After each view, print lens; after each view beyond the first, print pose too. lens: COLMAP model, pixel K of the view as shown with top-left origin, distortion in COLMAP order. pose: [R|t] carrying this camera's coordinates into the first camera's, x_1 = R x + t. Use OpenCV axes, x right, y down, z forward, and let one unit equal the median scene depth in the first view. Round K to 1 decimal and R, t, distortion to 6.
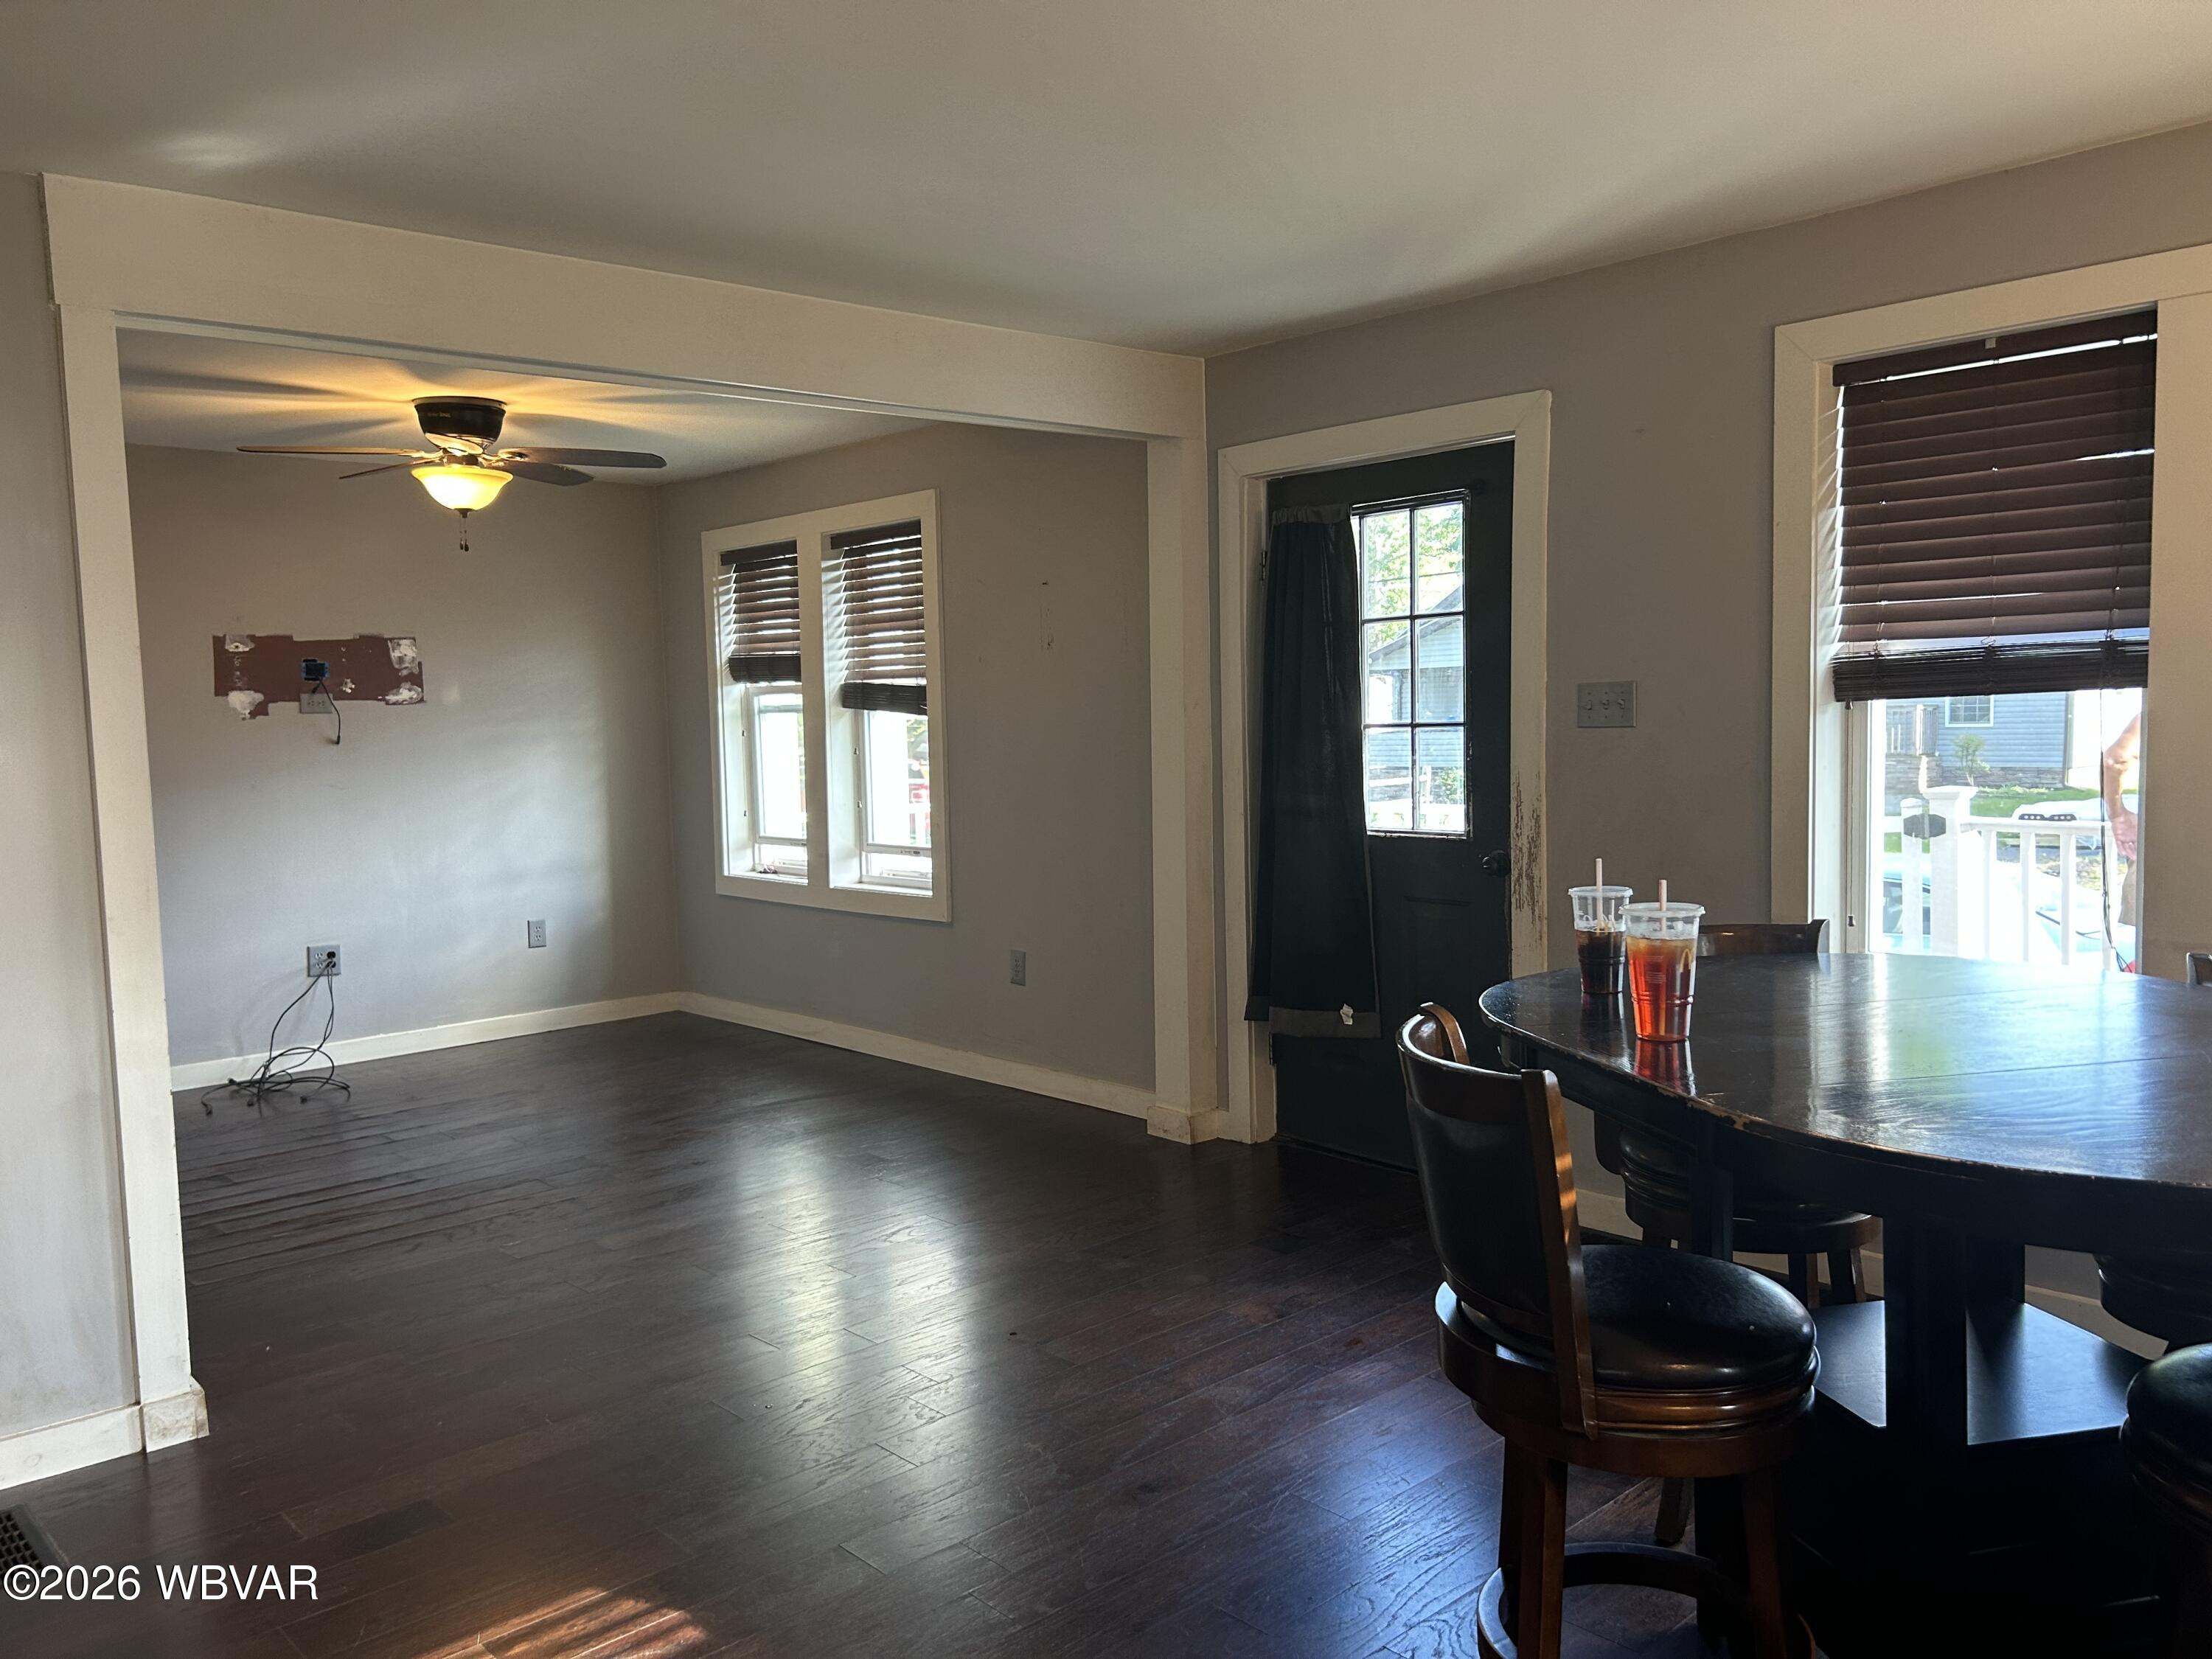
lens RADIAL K [[1645.4, 0, 1103.0], [0, 1645.4, 850.9], [0, 0, 1]] dist [0.029511, -0.017812]
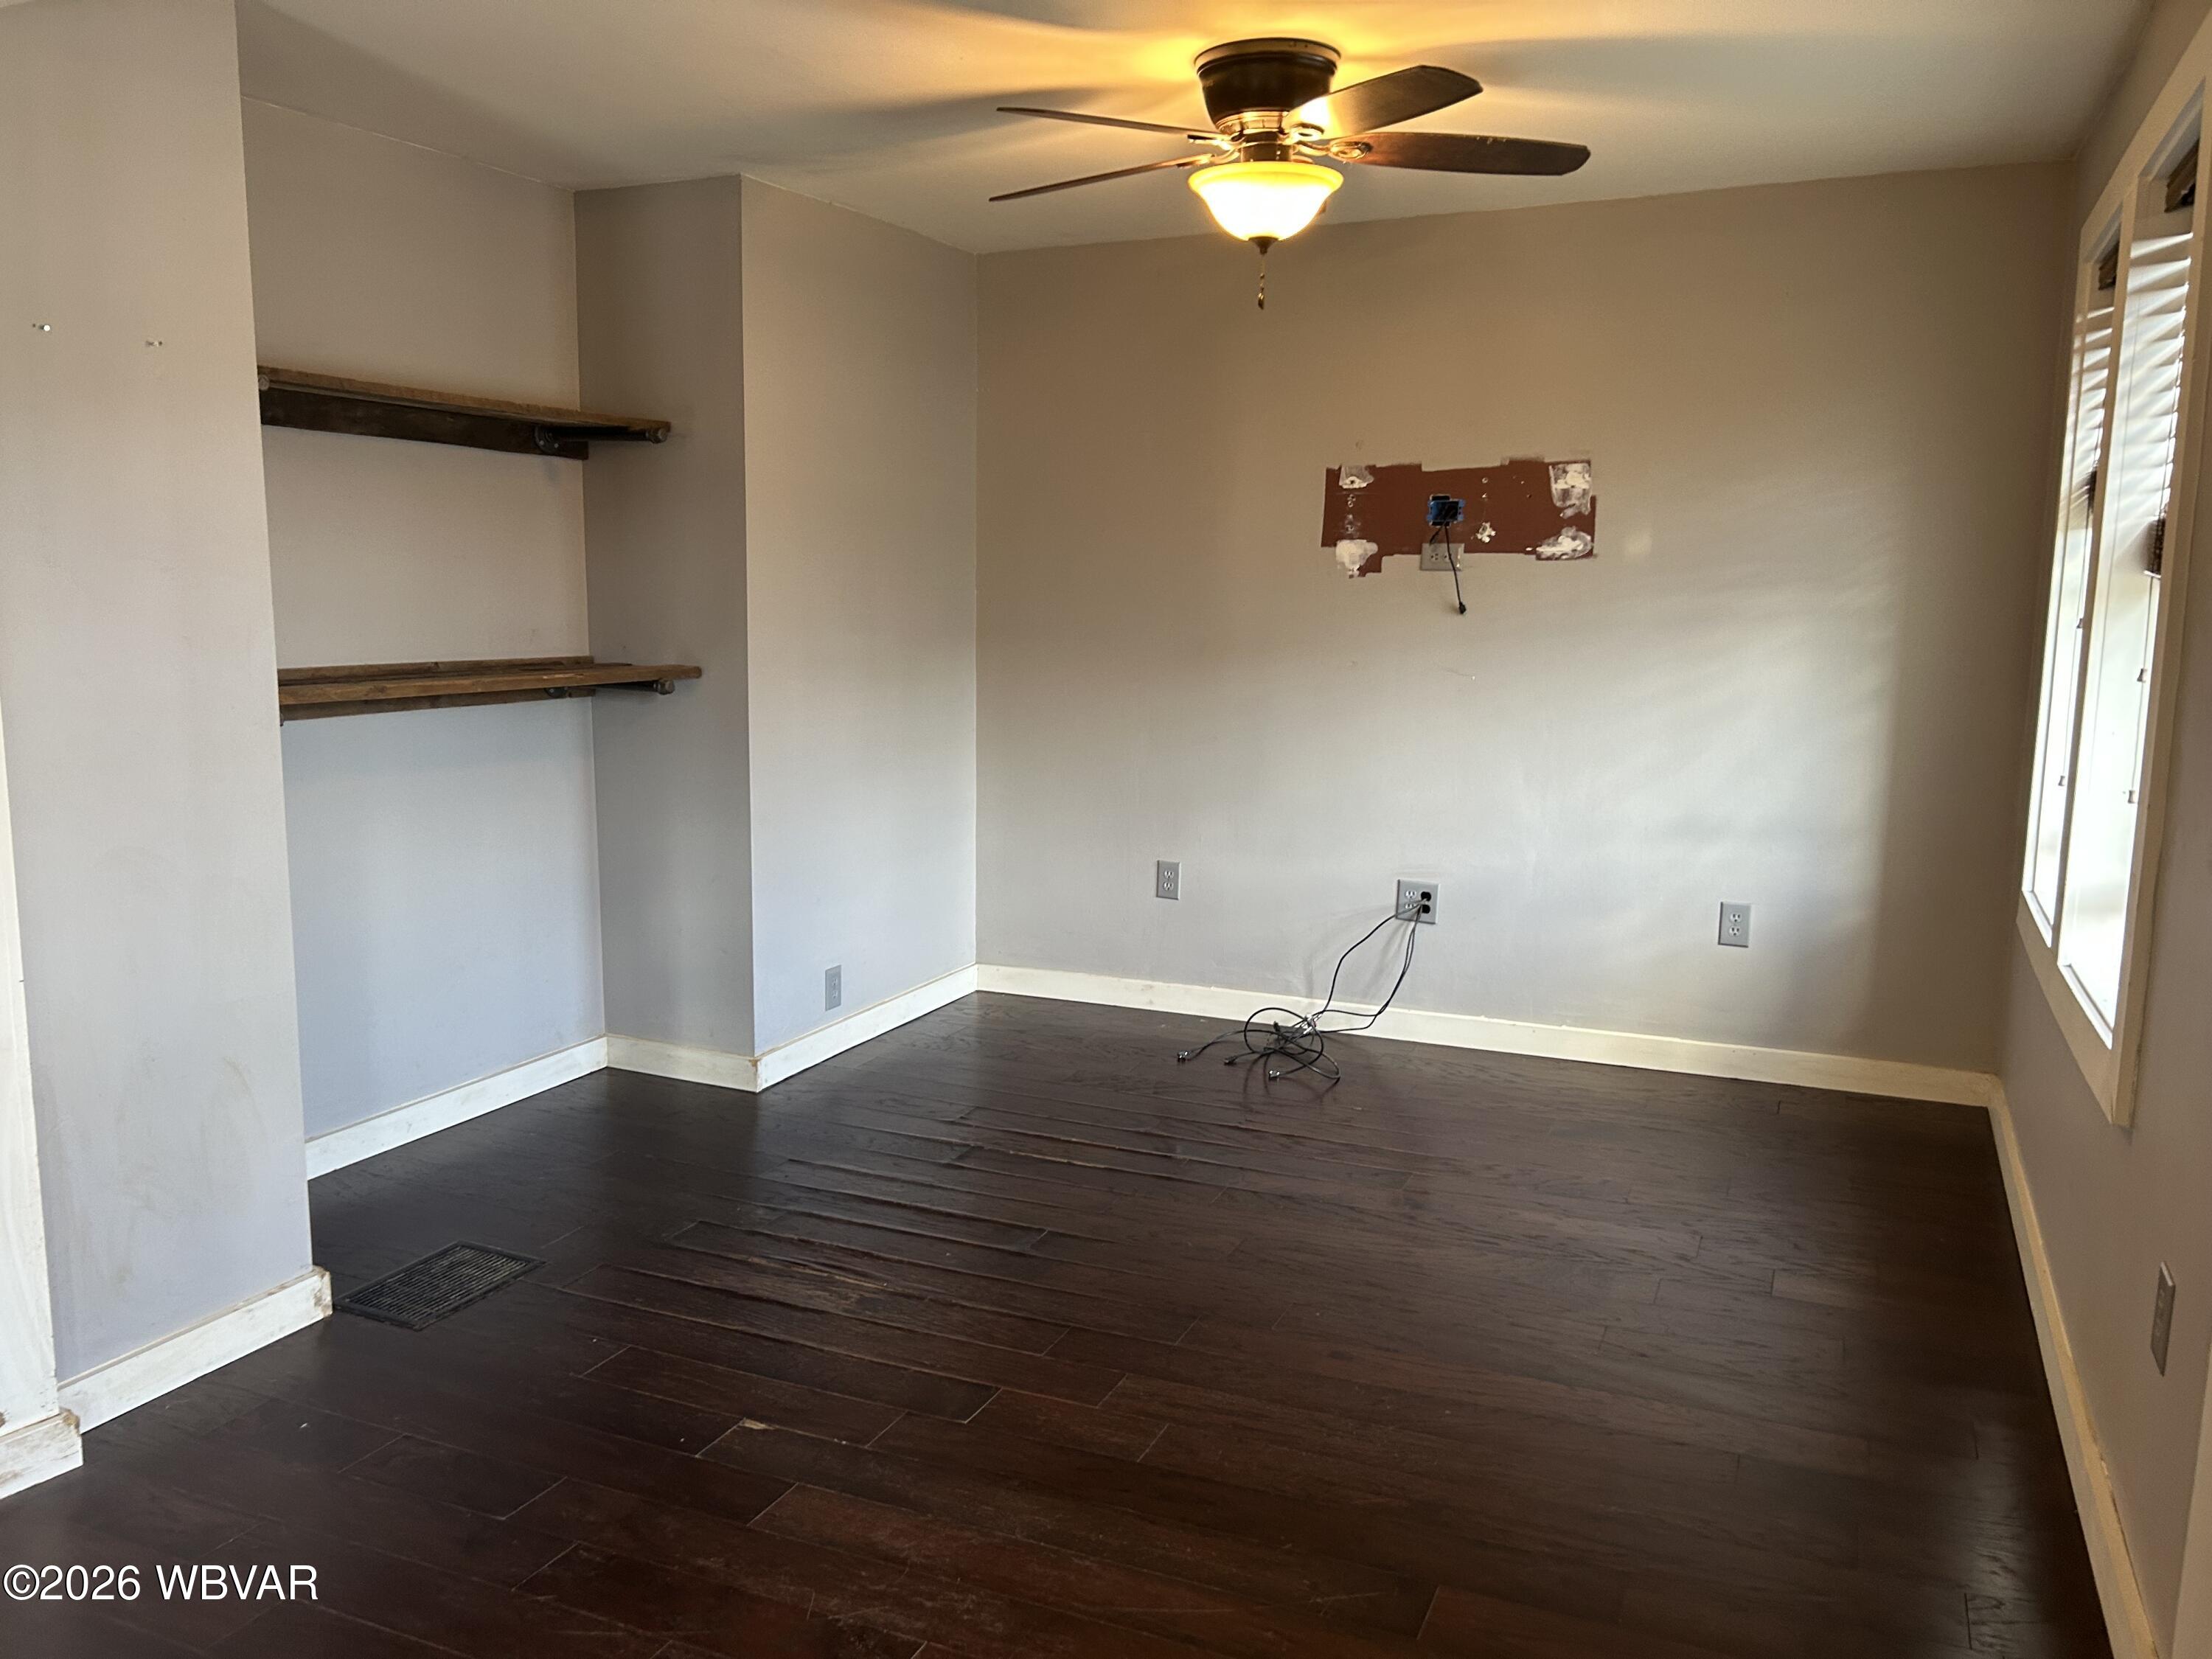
lens RADIAL K [[1645.4, 0, 1099.7], [0, 1645.4, 833.1], [0, 0, 1]] dist [0.029511, -0.017812]
pose [[0.397689, 0.164235, -0.902702, 0.143501], [-0.094583, 0.985946, 0.137712, -0.054155], [0.912632, 0.030614, 0.407633, 0.560943]]
